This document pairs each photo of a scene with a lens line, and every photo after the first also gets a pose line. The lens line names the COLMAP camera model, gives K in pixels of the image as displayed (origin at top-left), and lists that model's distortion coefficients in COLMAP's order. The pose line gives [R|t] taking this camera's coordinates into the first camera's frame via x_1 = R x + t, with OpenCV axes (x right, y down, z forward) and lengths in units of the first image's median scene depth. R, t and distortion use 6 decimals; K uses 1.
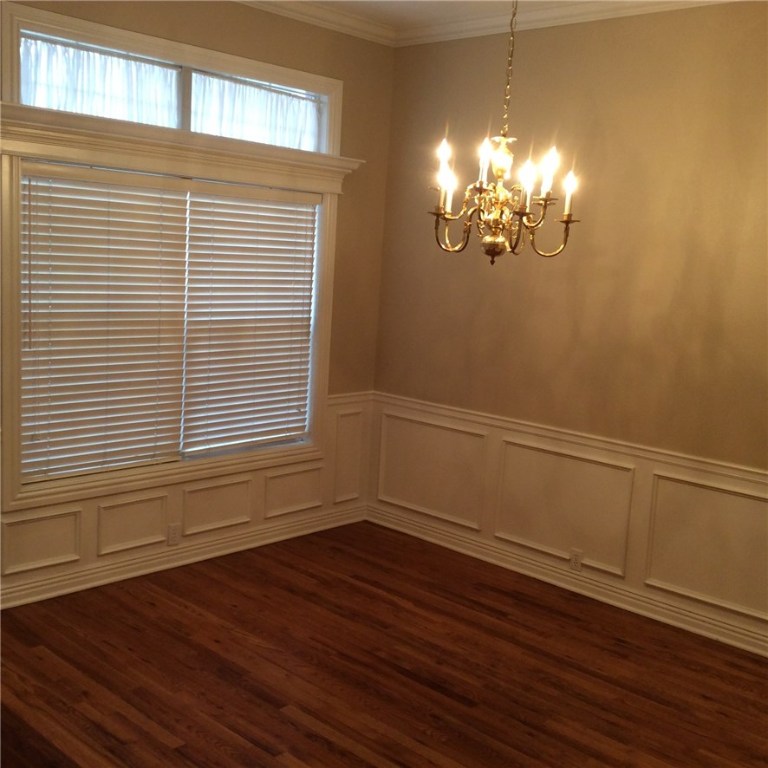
lens RADIAL K [[945.9, 0, 387.6], [0, 945.9, 385.0], [0, 0, 1]] dist [0.152604, -0.274599]
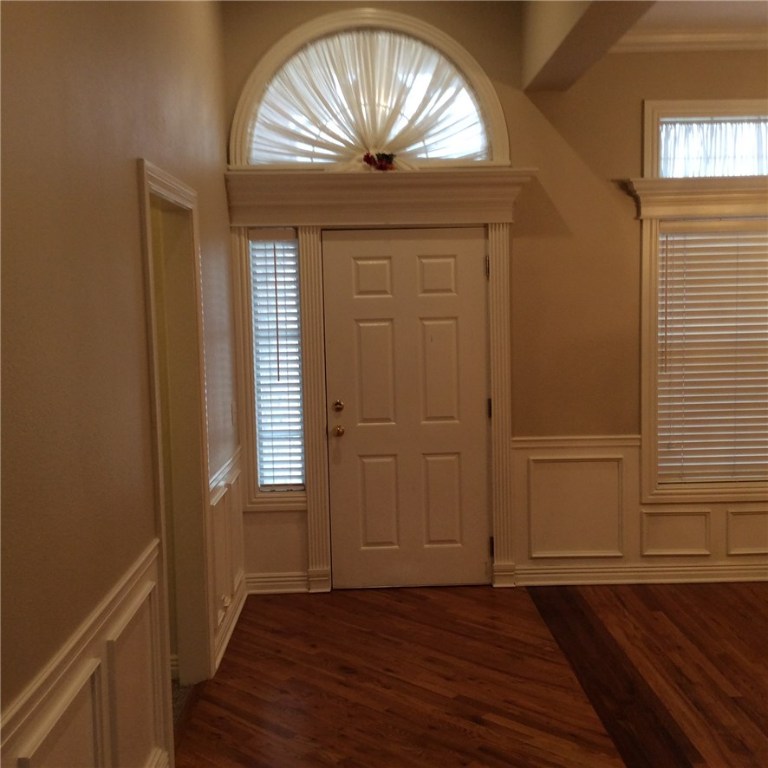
lens RADIAL K [[945.9, 0, 387.6], [0, 945.9, 385.0], [0, 0, 1]] dist [0.152604, -0.274599]
pose [[0.707482, -0.013760, -0.706597, 0.243655], [-0.038207, 0.997604, -0.057682, 0.063442], [0.705697, 0.067805, 0.705261, -0.113766]]
